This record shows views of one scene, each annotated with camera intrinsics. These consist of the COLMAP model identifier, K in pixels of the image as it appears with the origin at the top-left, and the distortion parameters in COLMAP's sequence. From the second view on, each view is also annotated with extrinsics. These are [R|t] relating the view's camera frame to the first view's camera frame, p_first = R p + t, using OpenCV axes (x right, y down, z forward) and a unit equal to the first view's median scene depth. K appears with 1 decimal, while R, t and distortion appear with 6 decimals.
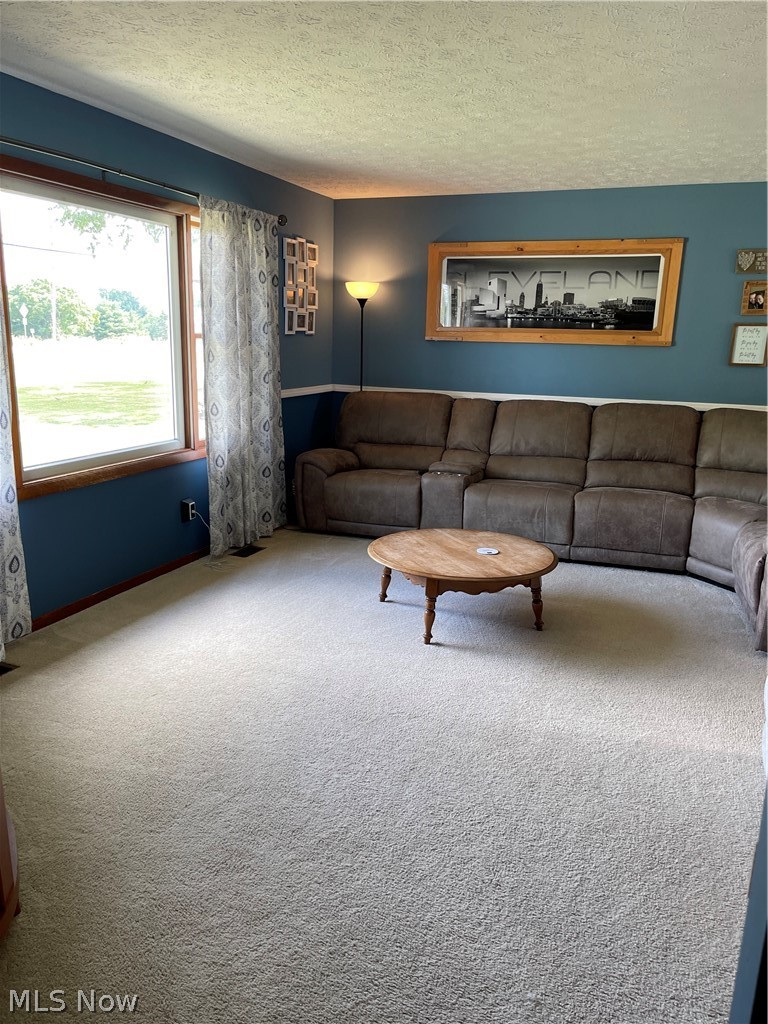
lens RADIAL K [[767.3, 0, 385.6], [0, 767.3, 511.4], [0, 0, 1]] dist [0.045539, -0.005159]
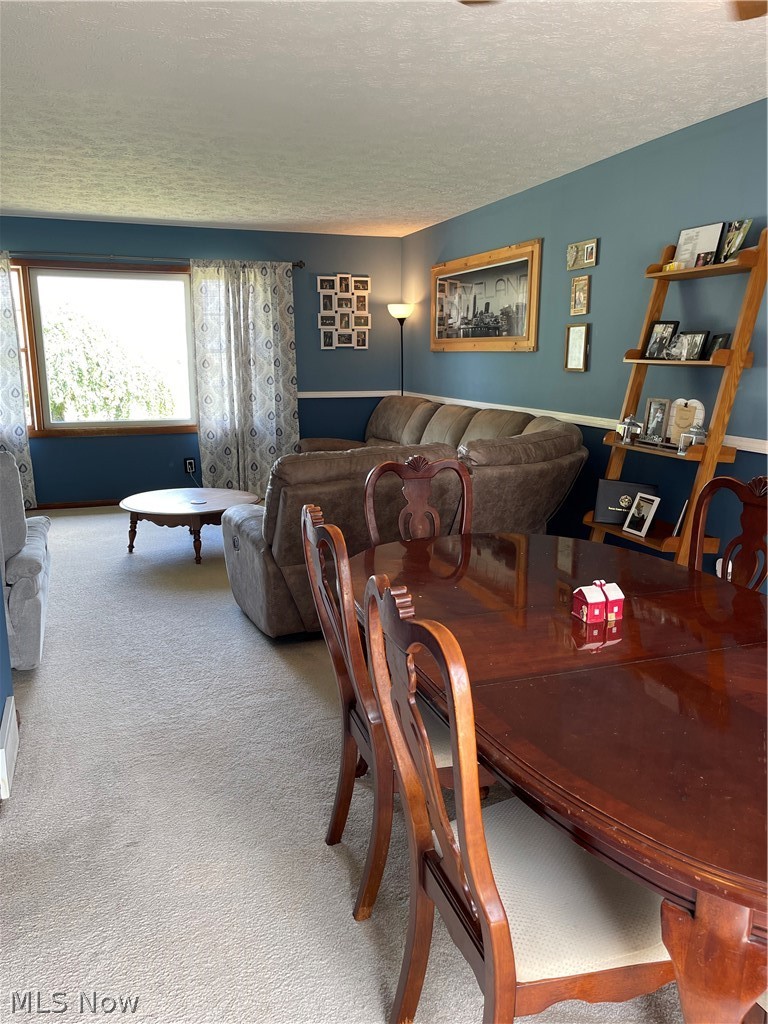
lens RADIAL K [[767.3, 0, 384.0], [0, 767.3, 515.7], [0, 0, 1]] dist [0.045539, -0.005159]
pose [[0.649118, 0.135819, -0.748464, 0.961864], [-0.157878, 0.986561, 0.042102, -0.023547], [0.744124, 0.090837, 0.661837, 0.243525]]
